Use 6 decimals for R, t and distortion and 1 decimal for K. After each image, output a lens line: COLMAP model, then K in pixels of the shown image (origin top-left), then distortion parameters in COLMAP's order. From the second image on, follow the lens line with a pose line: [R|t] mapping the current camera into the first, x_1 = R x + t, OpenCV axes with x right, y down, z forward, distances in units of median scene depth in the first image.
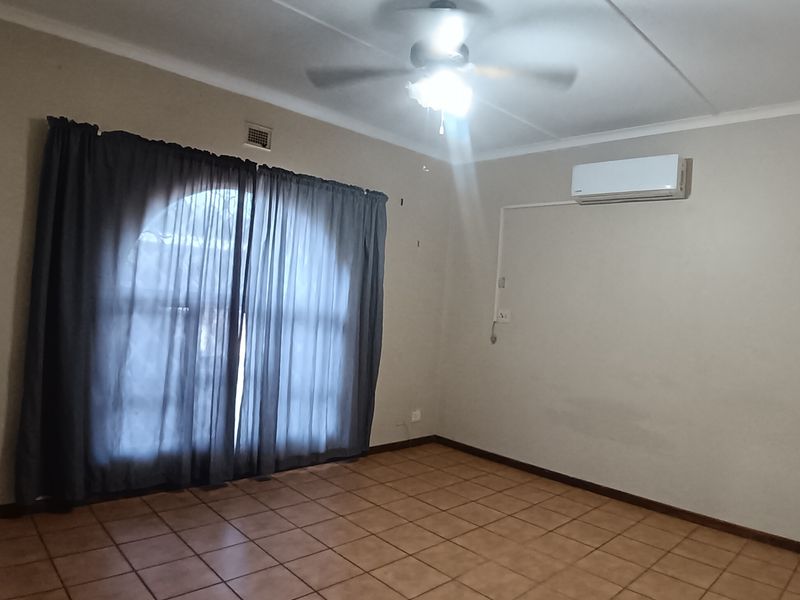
lens RADIAL K [[527.2, 0, 403.9], [0, 527.2, 298.4], [0, 0, 1]] dist [-0.082715, 0.001945]
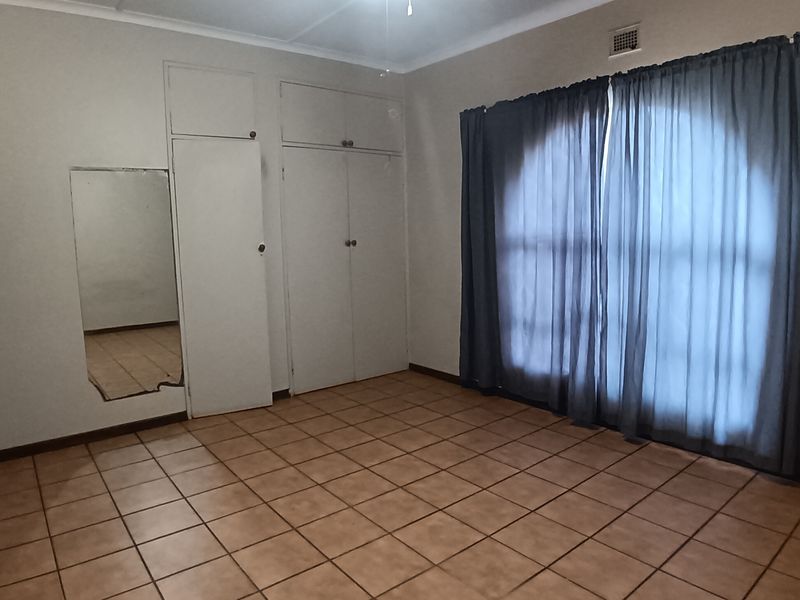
lens RADIAL K [[527.2, 0, 402.2], [0, 527.2, 296.9], [0, 0, 1]] dist [-0.082715, 0.001945]
pose [[-0.075045, 0.056426, -0.995582, 0.661779], [0.019815, 0.998285, 0.055086, 0.061201], [0.996983, -0.015594, -0.076034, 0.763293]]
